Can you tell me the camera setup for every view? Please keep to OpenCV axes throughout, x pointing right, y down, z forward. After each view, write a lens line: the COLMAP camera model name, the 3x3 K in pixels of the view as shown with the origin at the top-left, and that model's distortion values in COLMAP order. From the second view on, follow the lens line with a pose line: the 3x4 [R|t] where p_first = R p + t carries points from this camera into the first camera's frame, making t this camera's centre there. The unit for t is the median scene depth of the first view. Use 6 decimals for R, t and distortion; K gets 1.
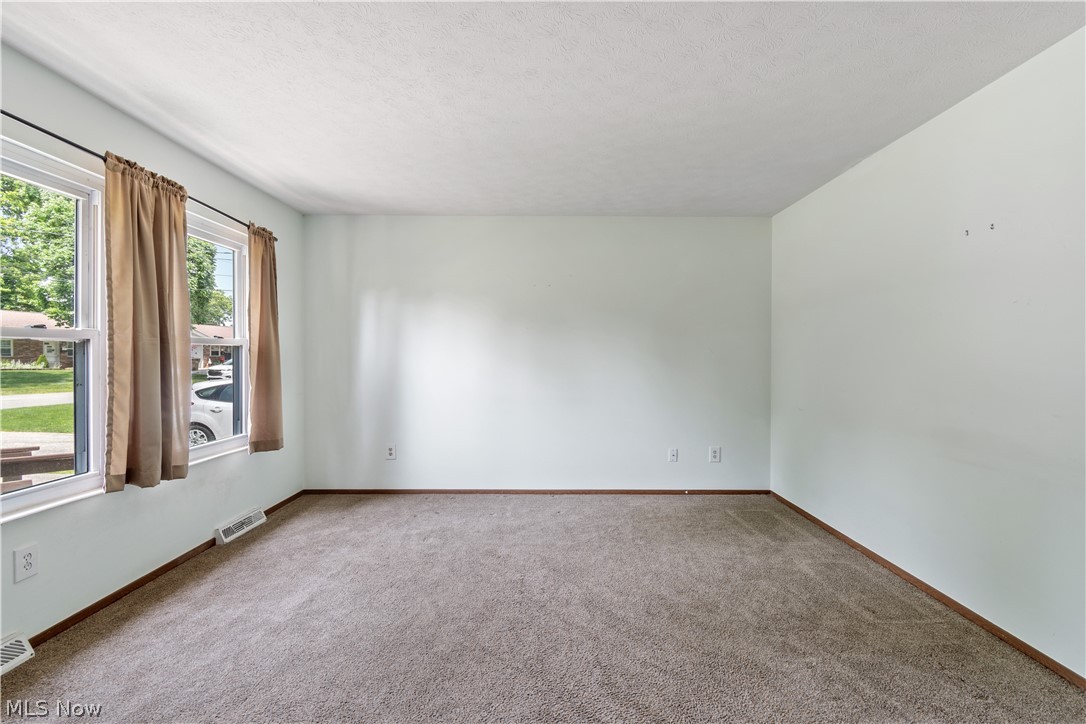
lens RADIAL K [[483.5, 0, 545.3], [0, 483.5, 353.7], [0, 0, 1]] dist [0.001412, -0.001155]
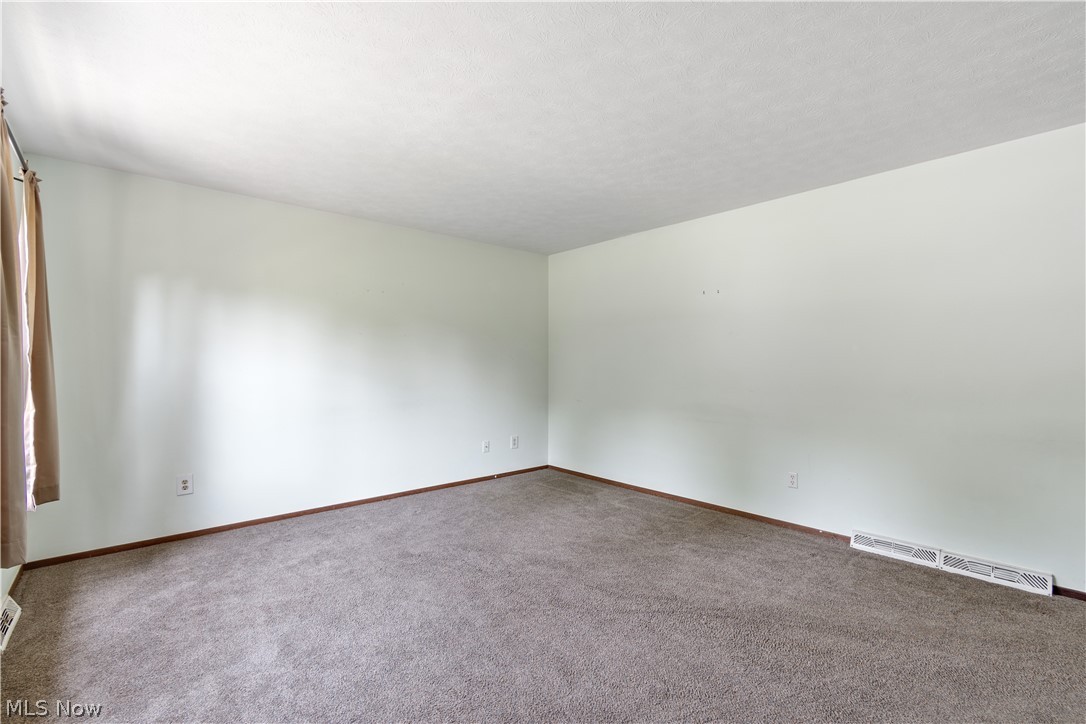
lens RADIAL K [[483.5, 0, 545.3], [0, 483.5, 353.7], [0, 0, 1]] dist [0.001412, -0.001155]
pose [[0.749289, 0.010828, 0.662155, -0.468069], [-0.002411, 0.999904, -0.013623, -0.000224], [-0.662239, 0.008611, 0.749243, 0.029025]]
